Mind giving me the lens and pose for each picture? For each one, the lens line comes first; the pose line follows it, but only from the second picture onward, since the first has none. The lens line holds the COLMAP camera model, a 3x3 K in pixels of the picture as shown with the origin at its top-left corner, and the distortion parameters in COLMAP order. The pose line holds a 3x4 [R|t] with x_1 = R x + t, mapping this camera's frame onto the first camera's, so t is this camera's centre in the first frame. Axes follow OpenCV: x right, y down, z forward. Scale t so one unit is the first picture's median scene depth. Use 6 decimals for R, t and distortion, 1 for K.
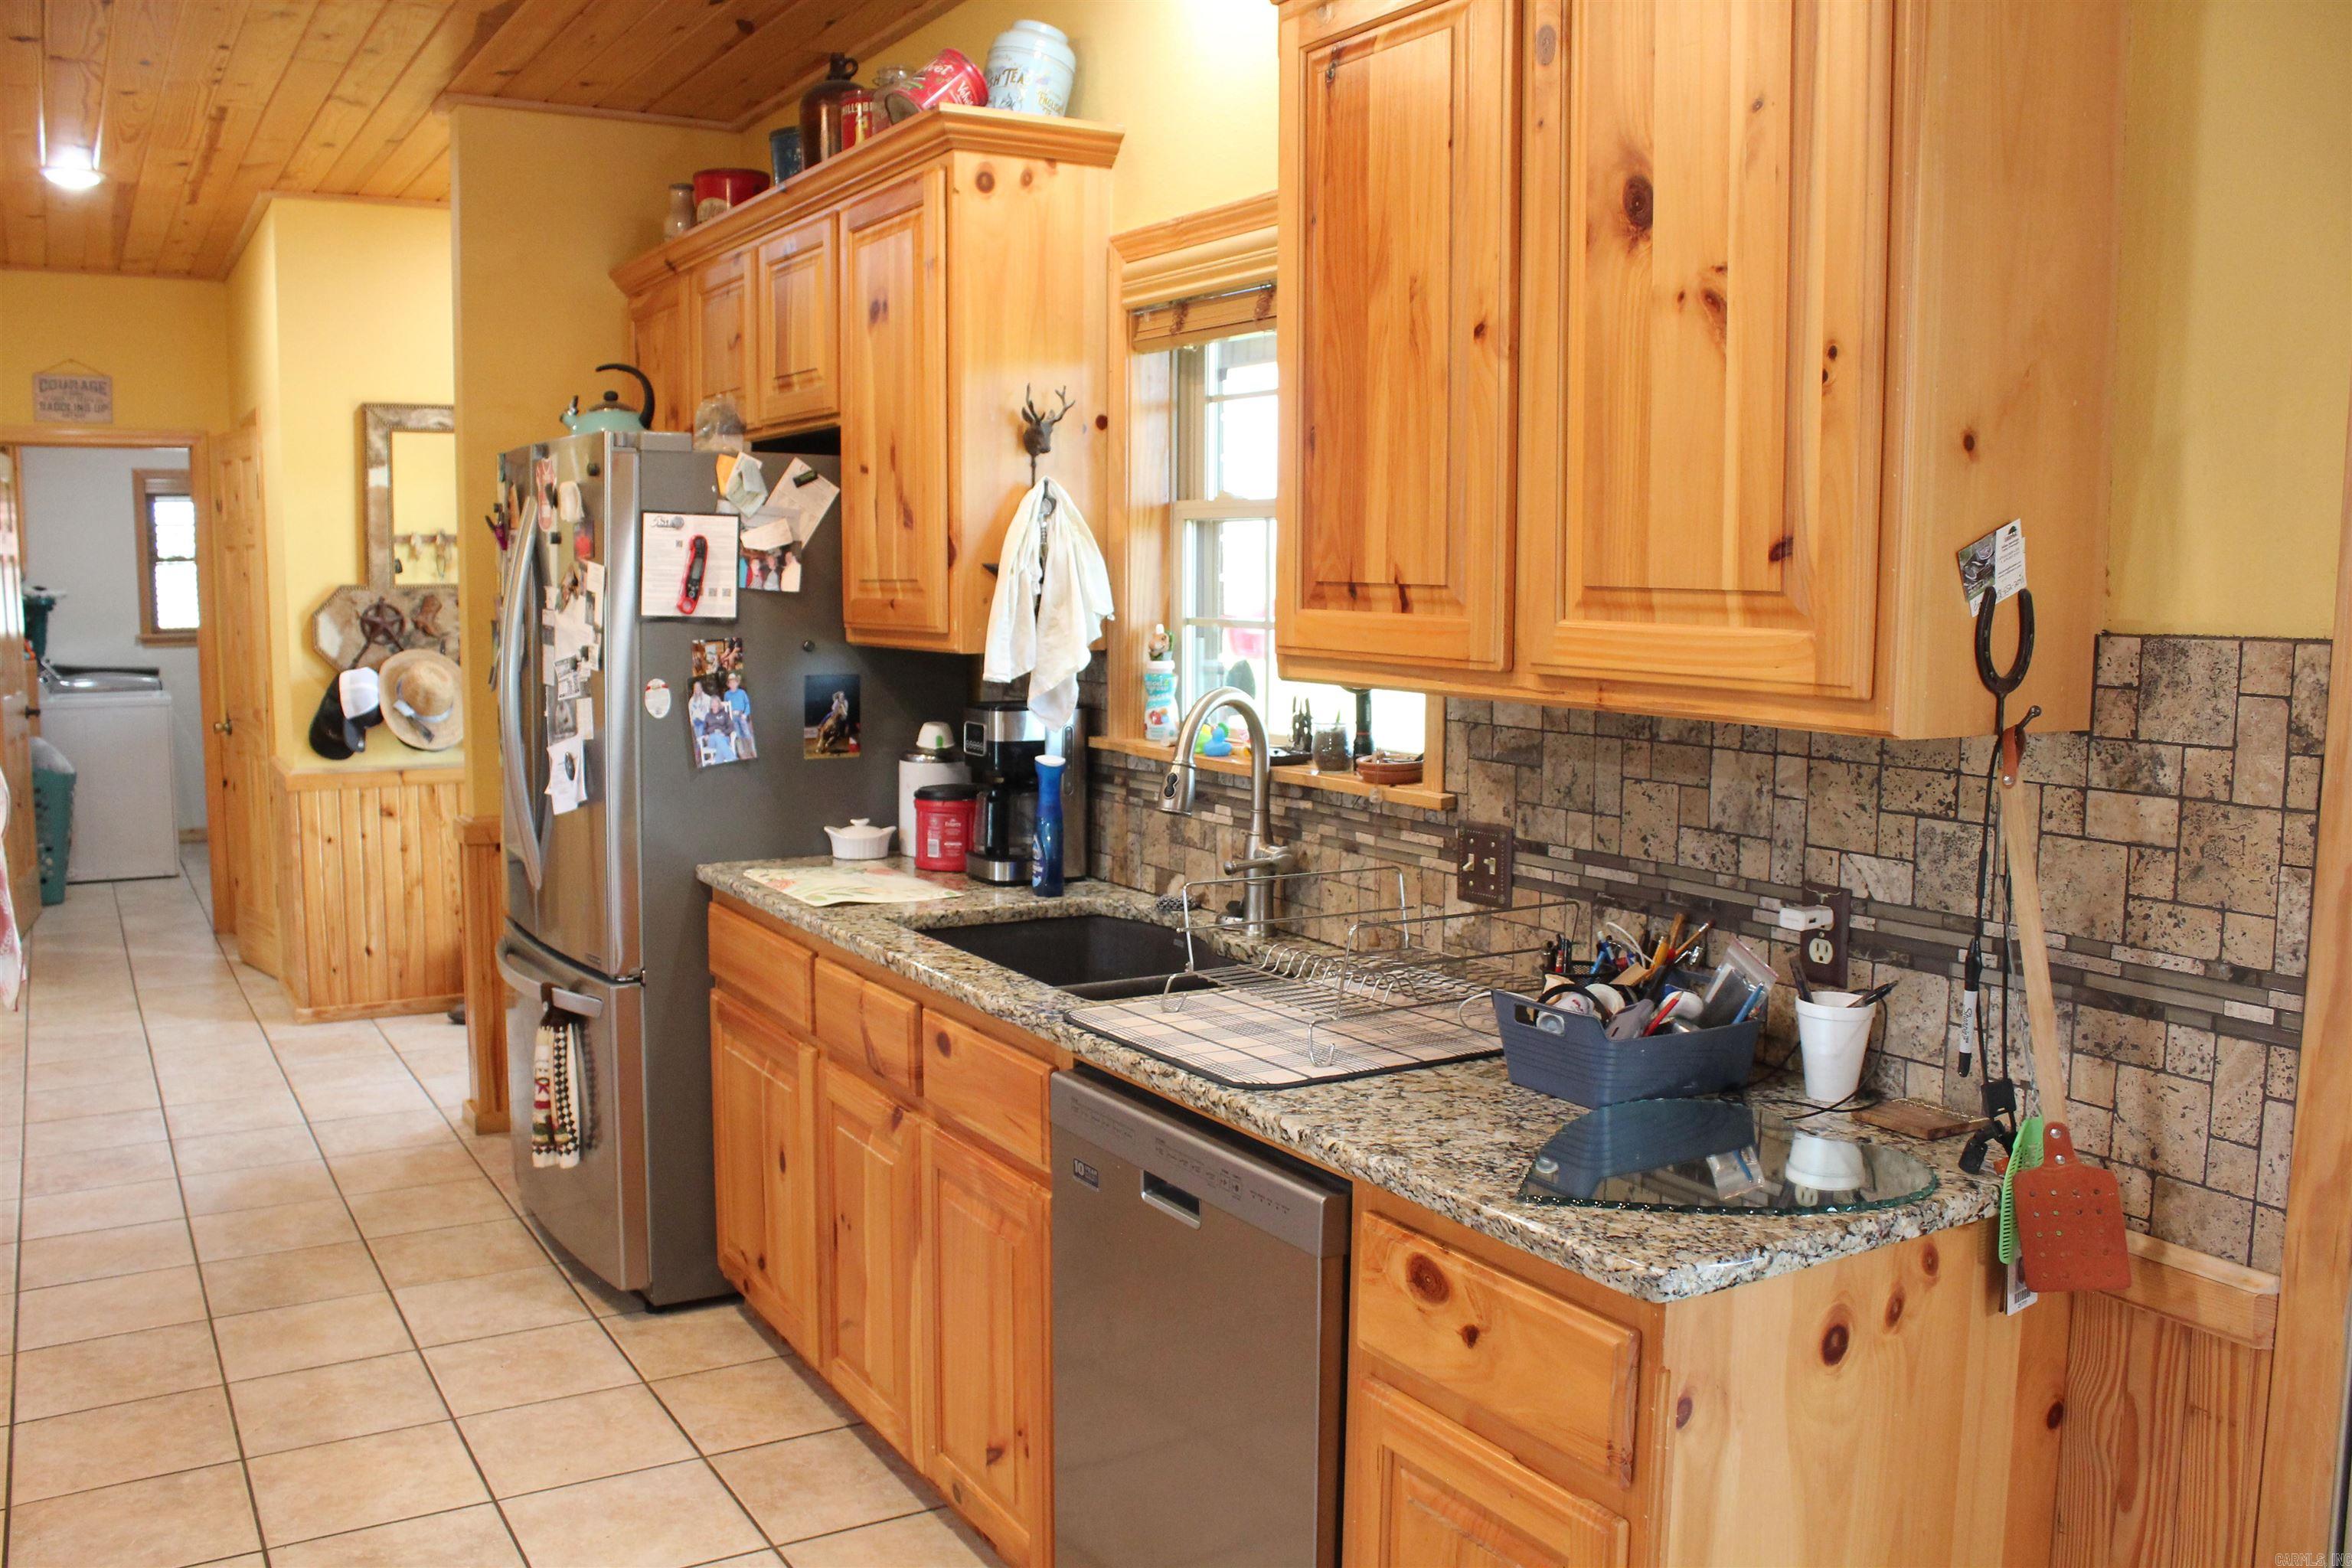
lens RADIAL K [[1937.2, 0, 1158.8], [0, 1937.2, 793.5], [0, 0, 1]] dist [-0.169207, 0.150035]
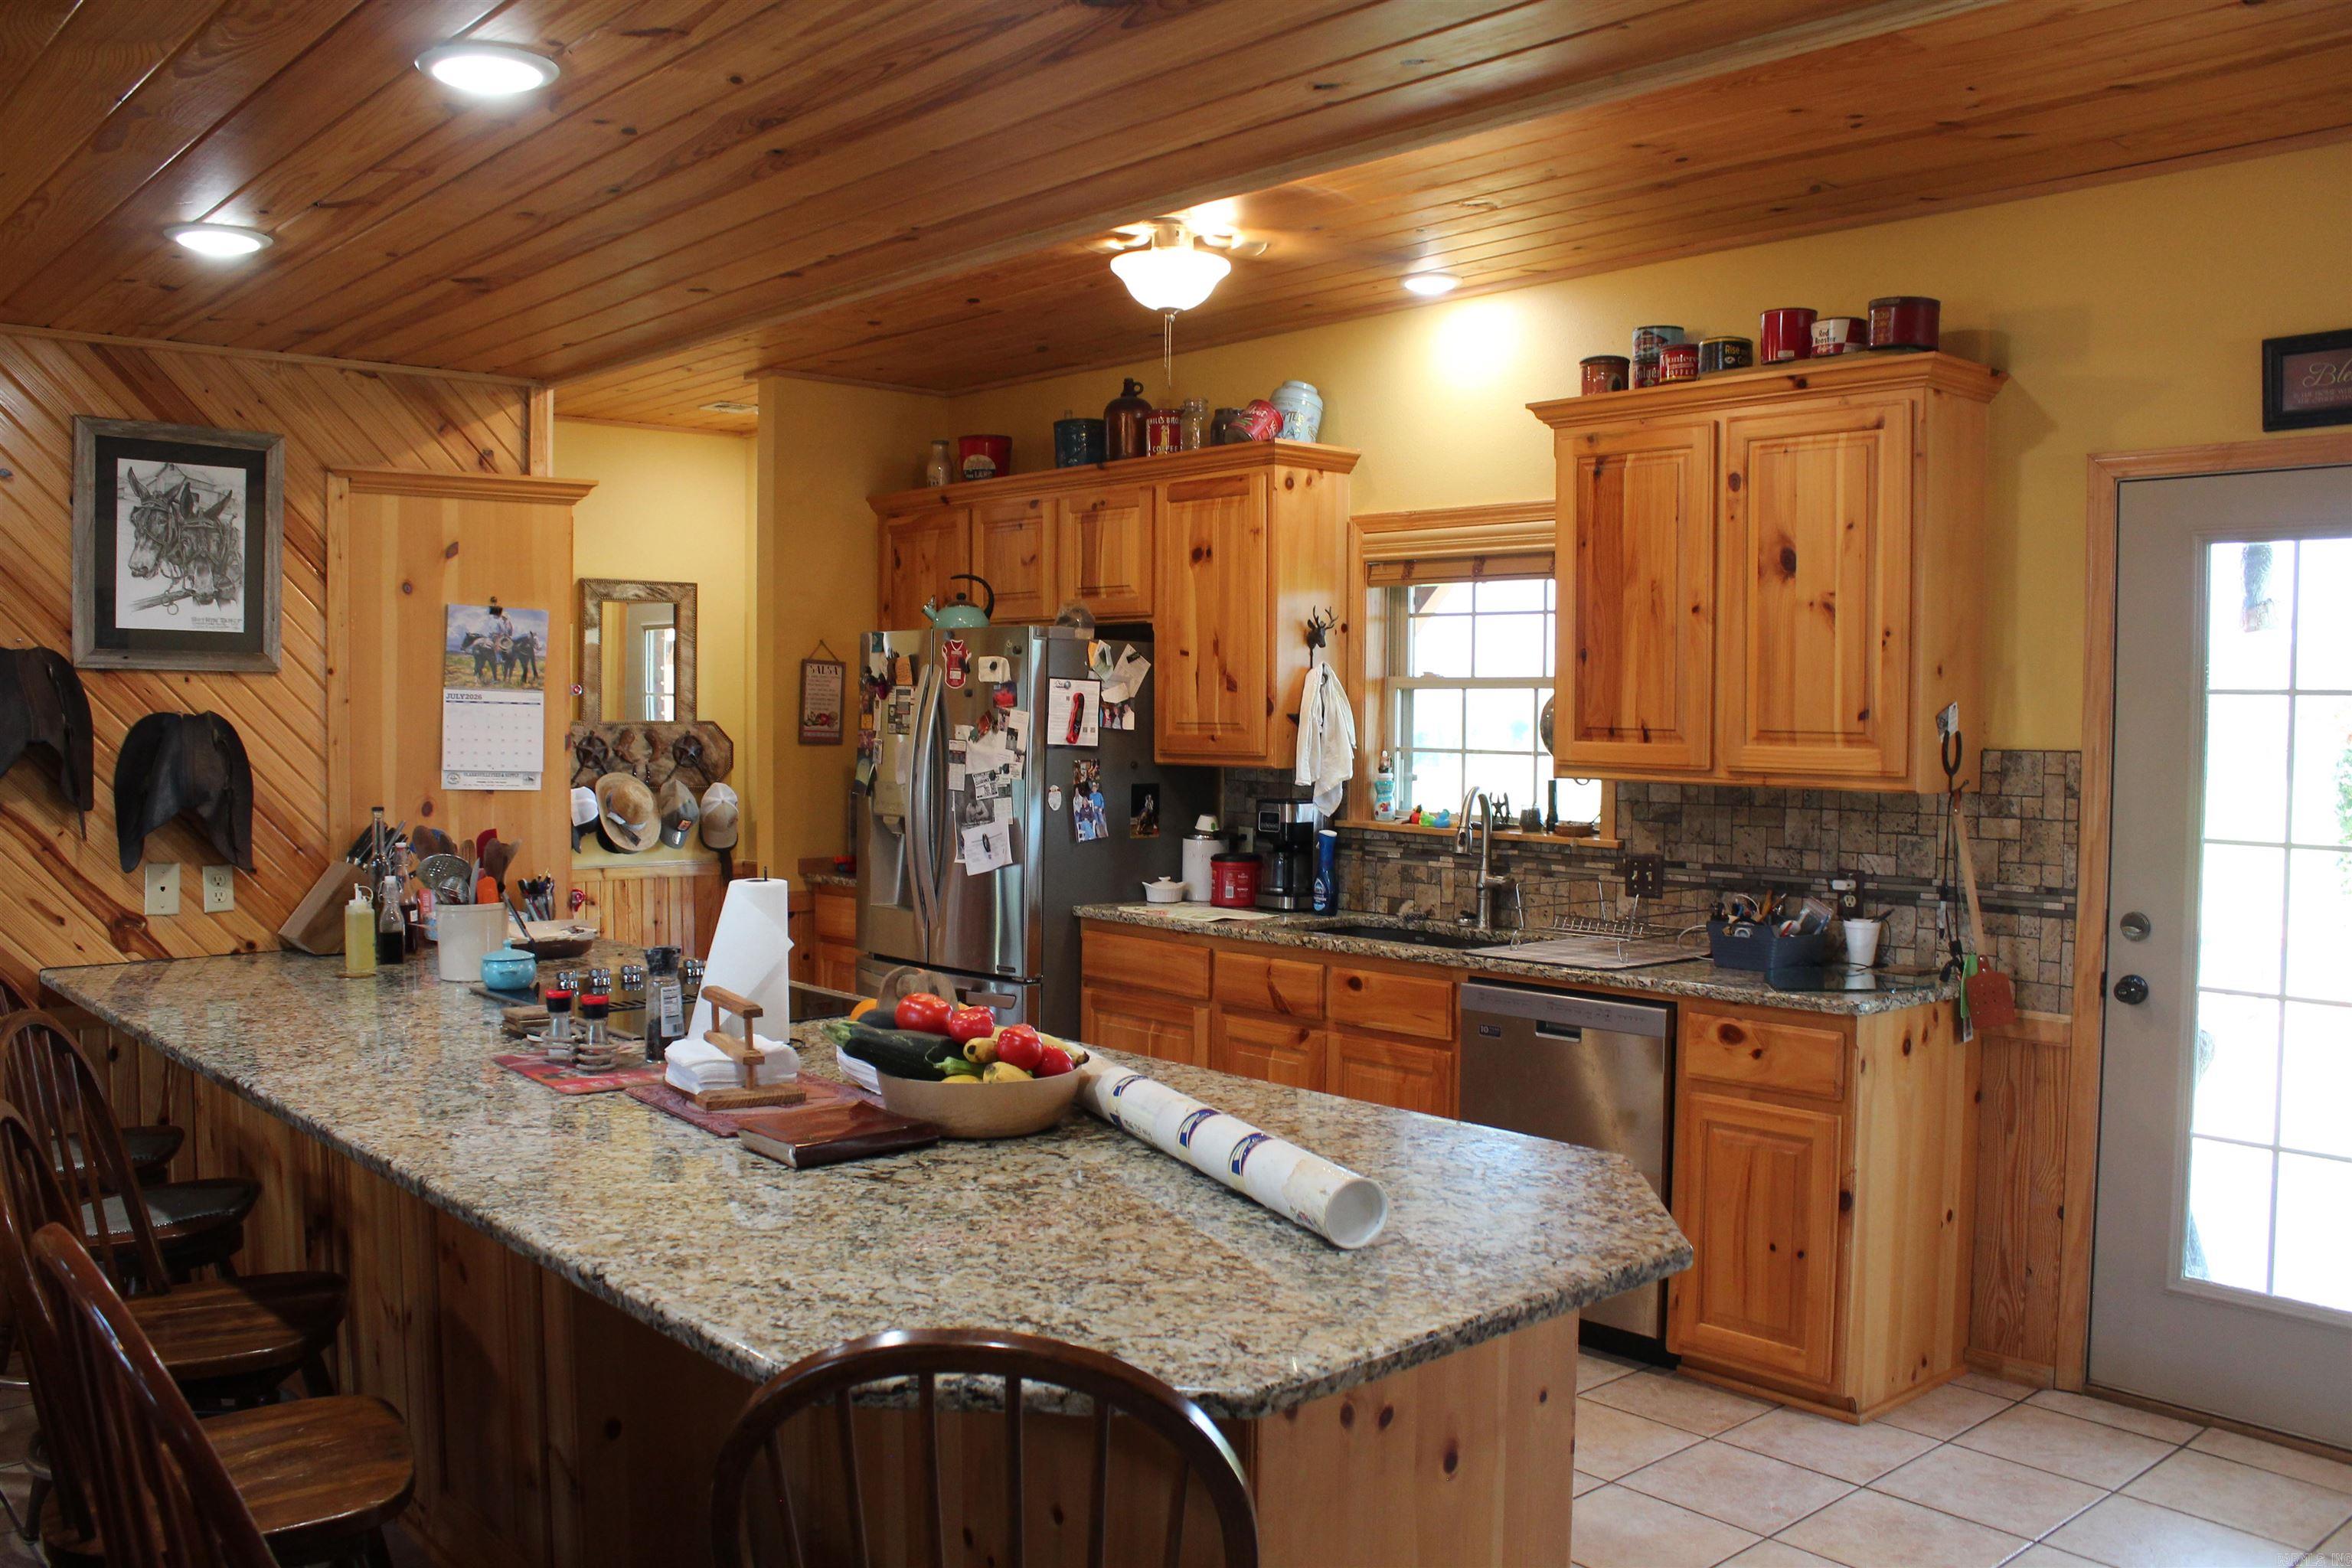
lens RADIAL K [[1950.5, 0, 1157.8], [0, 1950.5, 790.0], [0, 0, 1]] dist [-0.166168, 0.148270]
pose [[0.981976, -0.002624, 0.188987, -0.513879], [0.016552, 0.997256, -0.072159, 0.063701], [-0.188279, 0.073986, 0.979325, -0.602991]]
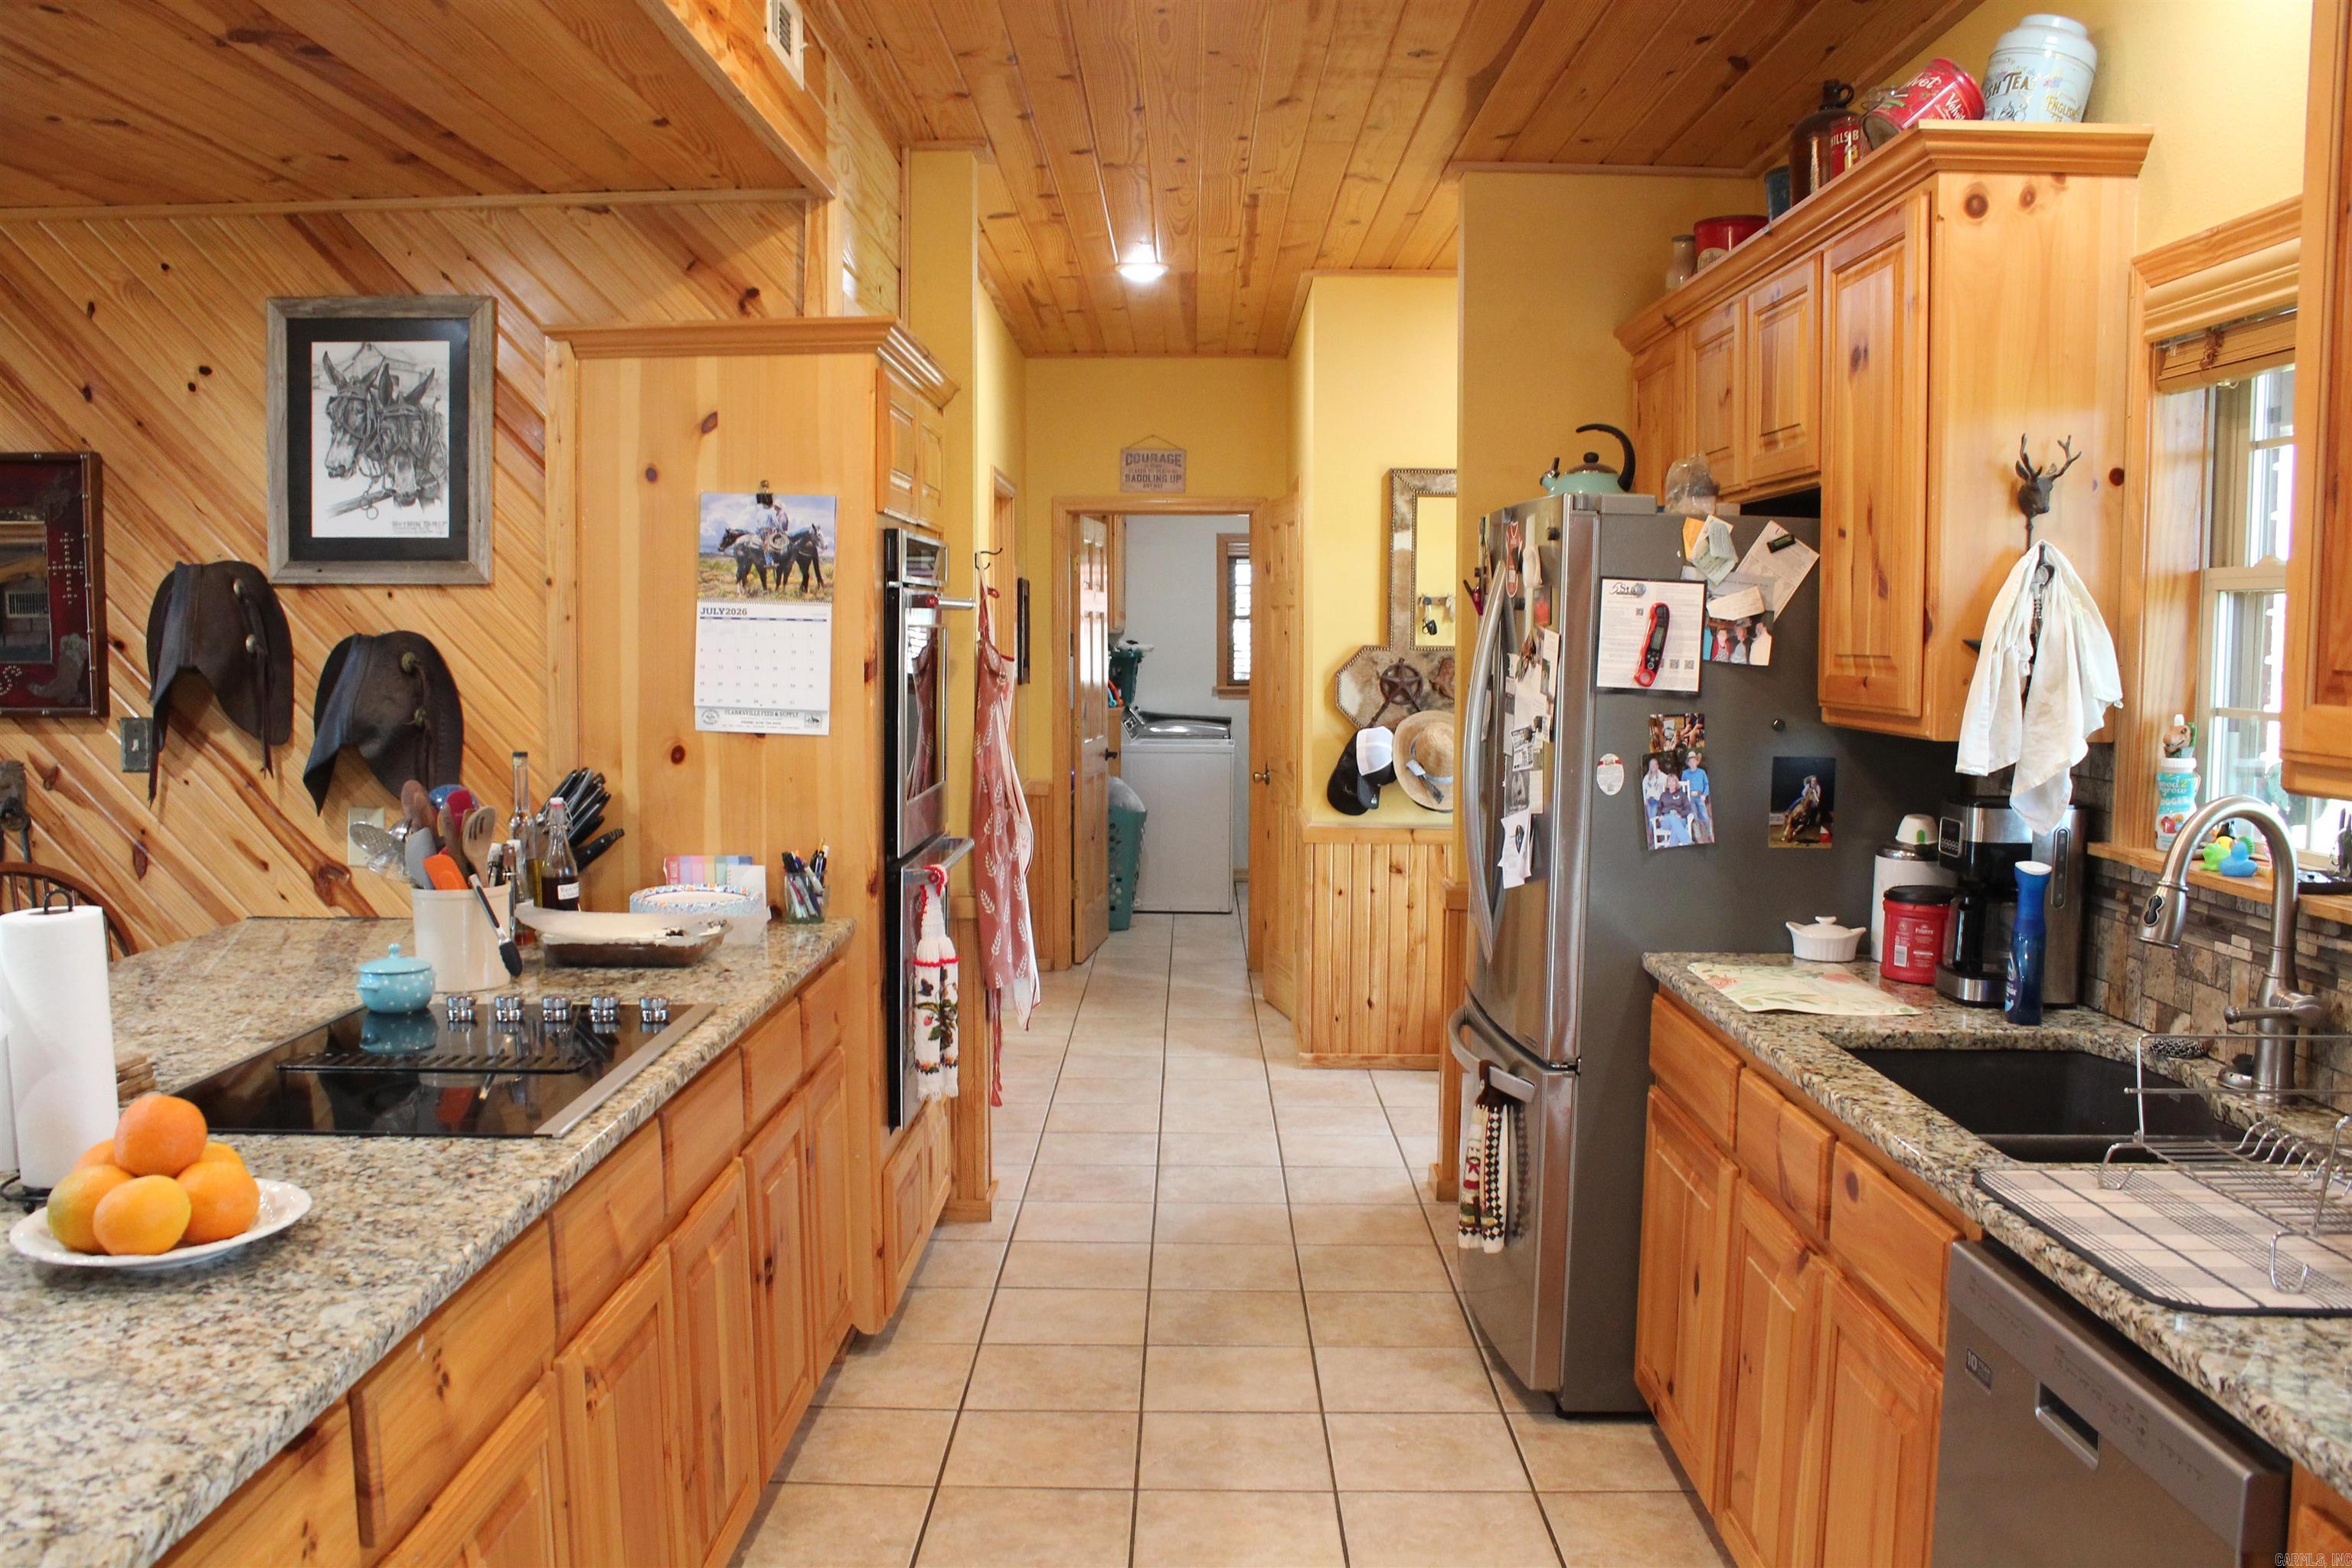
lens RADIAL K [[1950.5, 0, 1157.8], [0, 1950.5, 790.0], [0, 0, 1]] dist [-0.166168, 0.148270]
pose [[0.851006, 0.046317, -0.523109, 0.052680], [-0.064683, 0.997763, -0.016884, -0.012170], [0.521157, 0.048205, 0.852098, 0.072809]]
